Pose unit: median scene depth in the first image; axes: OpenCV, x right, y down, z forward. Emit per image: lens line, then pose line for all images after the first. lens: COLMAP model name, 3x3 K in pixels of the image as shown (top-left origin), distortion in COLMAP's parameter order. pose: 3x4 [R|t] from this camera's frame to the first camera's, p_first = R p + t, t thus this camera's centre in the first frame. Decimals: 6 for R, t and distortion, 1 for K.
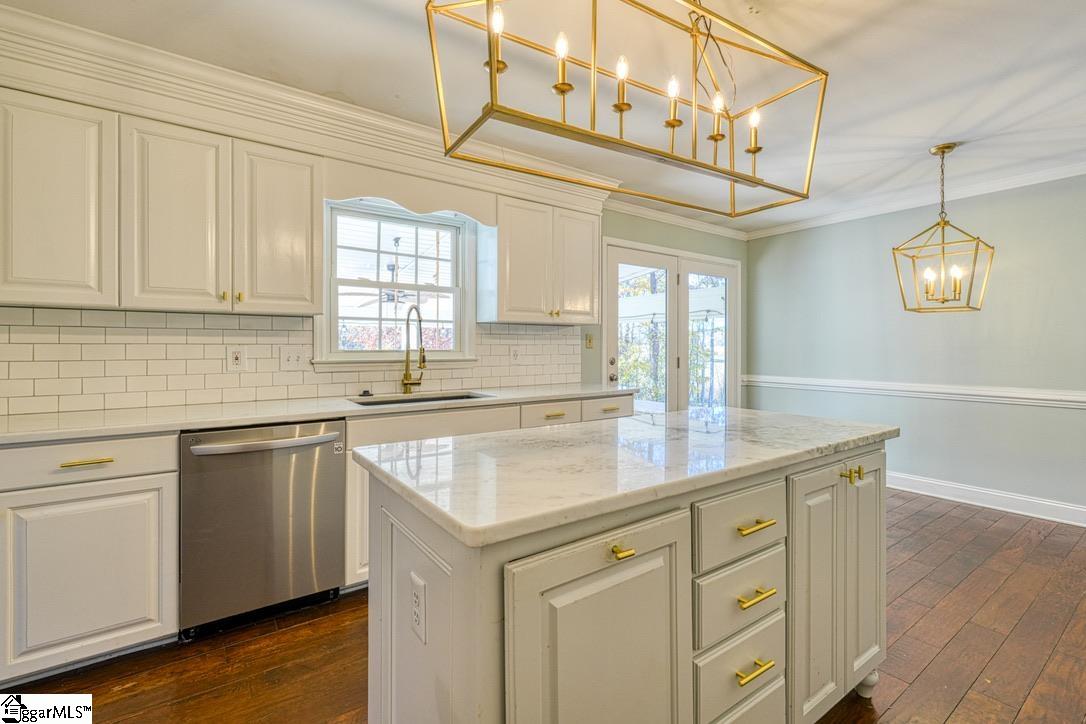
lens RADIAL K [[479.6, 0, 545.0], [0, 479.6, 350.1], [0, 0, 1]] dist [0.000340, 0.000384]
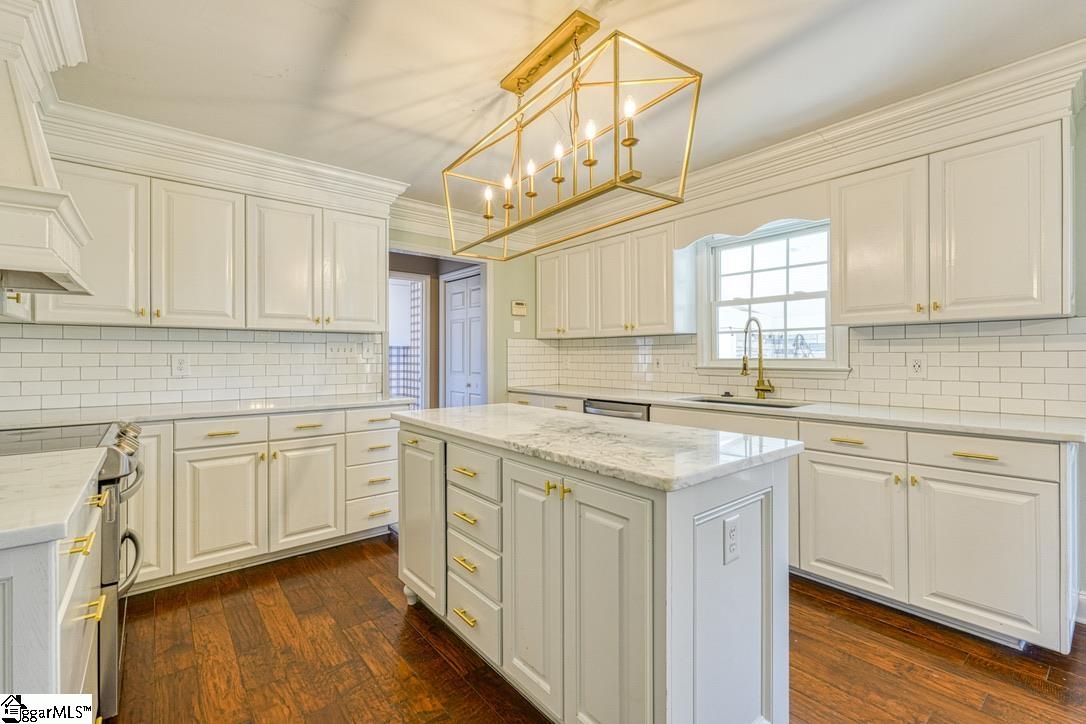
lens RADIAL K [[475.7, 0, 543.0], [0, 475.7, 362.0], [0, 0, 1]] dist [0.001995, 0.000330]
pose [[0.066121, 0.010598, -0.997755, 0.785643], [-0.004209, 0.999938, 0.010342, -0.001565], [0.997803, 0.003515, 0.066161, 0.454307]]
